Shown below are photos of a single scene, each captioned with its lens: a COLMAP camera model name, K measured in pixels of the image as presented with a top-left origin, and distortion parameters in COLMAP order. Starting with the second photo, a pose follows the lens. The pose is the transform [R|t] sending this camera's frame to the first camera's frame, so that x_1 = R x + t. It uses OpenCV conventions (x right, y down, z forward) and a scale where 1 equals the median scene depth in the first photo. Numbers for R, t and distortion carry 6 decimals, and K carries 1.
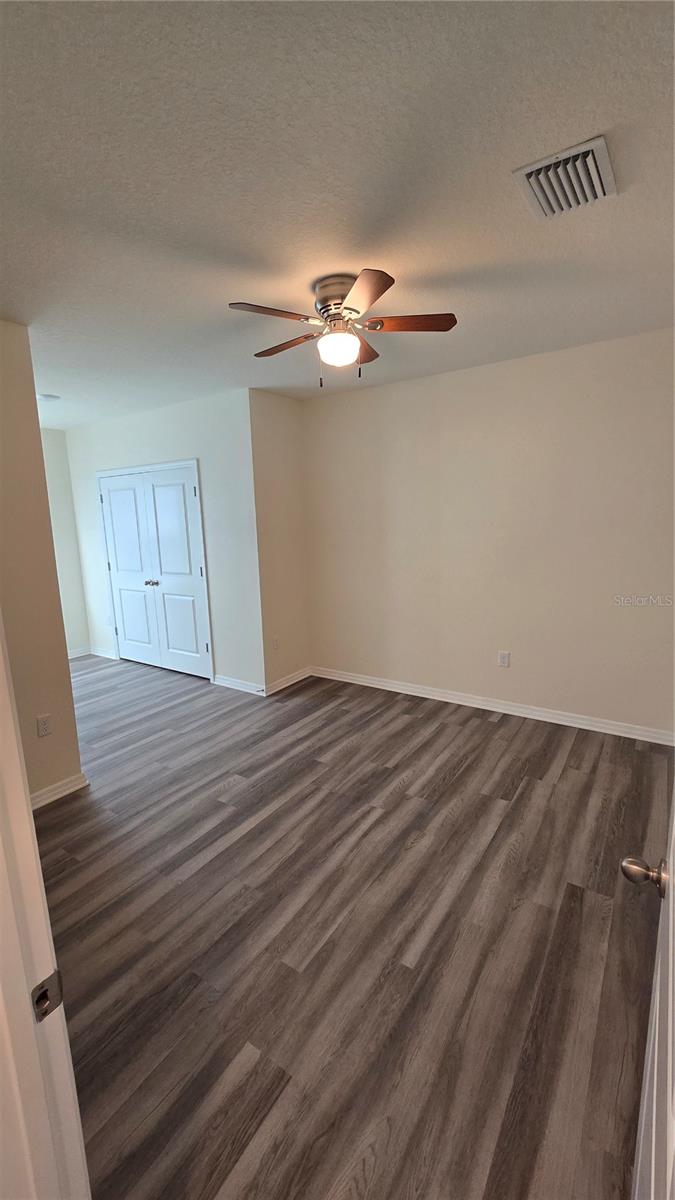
lens RADIAL K [[492.4, 0, 325.5], [0, 492.4, 608.6], [0, 0, 1]] dist [-0.010693, 0.006406]
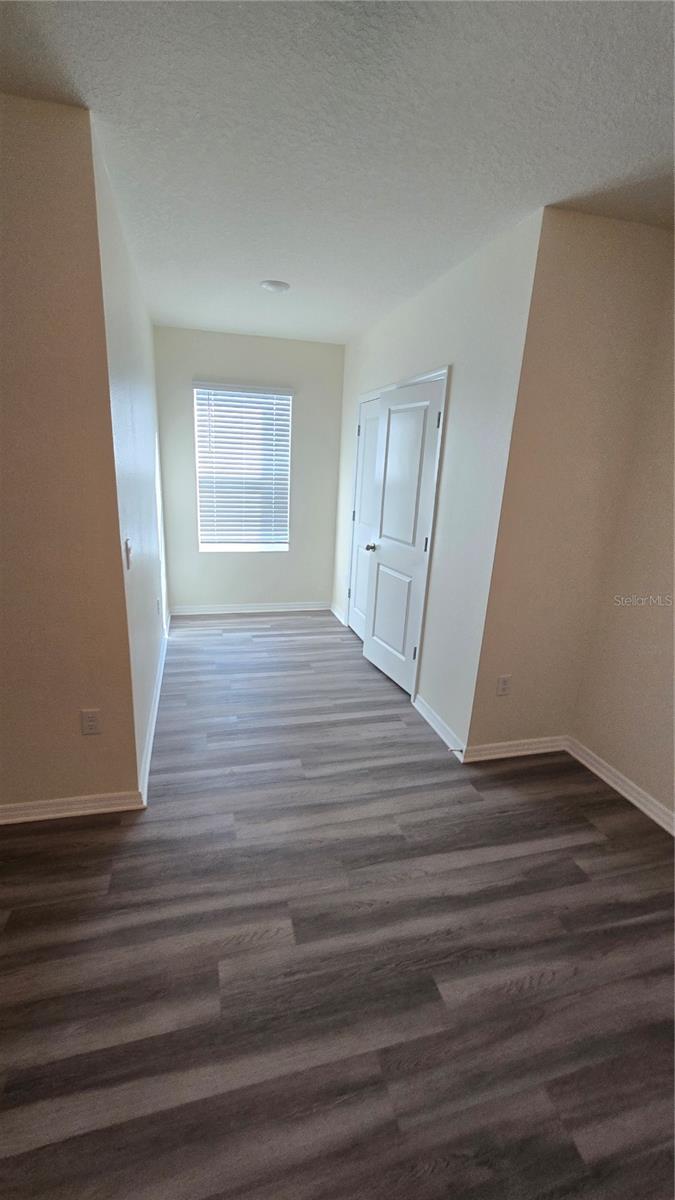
lens RADIAL K [[492.2, 0, 324.1], [0, 492.2, 603.6], [0, 0, 1]] dist [-0.000108, 0.000198]
pose [[0.754643, 0.246568, -0.608044, 0.084983], [-0.186469, 0.969088, 0.161549, -0.095217], [0.629081, -0.008531, 0.777293, 0.465567]]
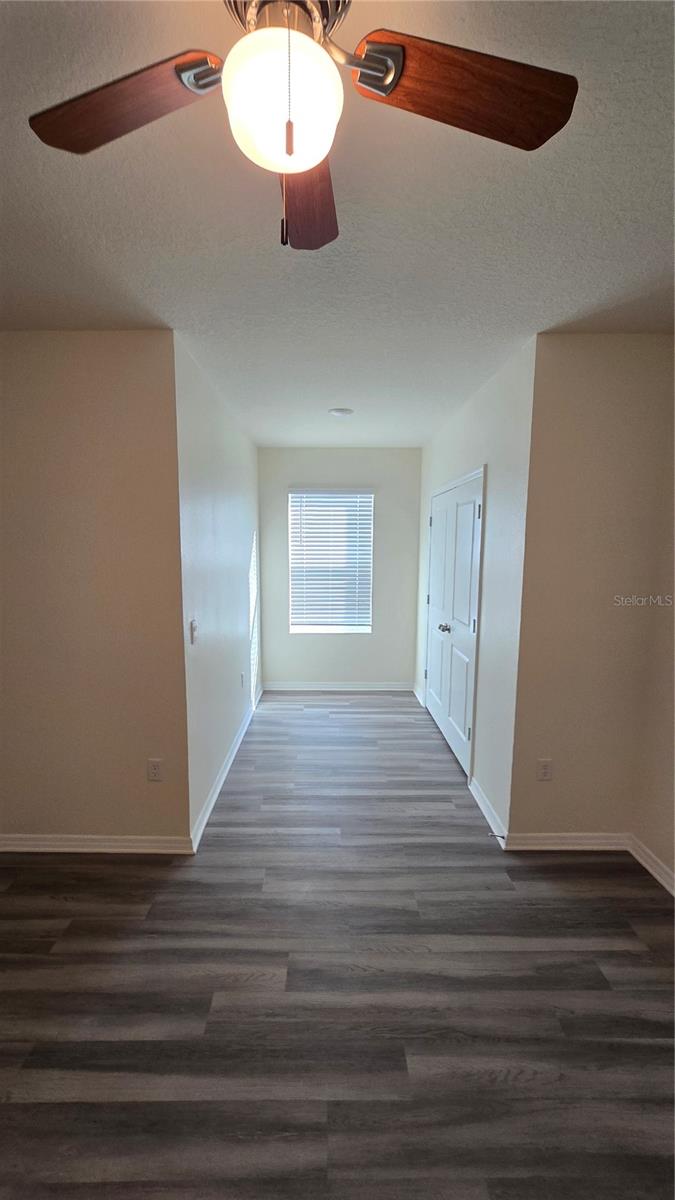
lens RADIAL K [[492.4, 0, 325.5], [0, 492.4, 608.6], [0, 0, 1]] dist [-0.010693, 0.006406]
pose [[0.567959, 0.143315, -0.810483, 0.226049], [-0.173103, 0.983498, 0.052603, -0.119758], [0.804648, 0.110421, 0.583395, 0.502948]]
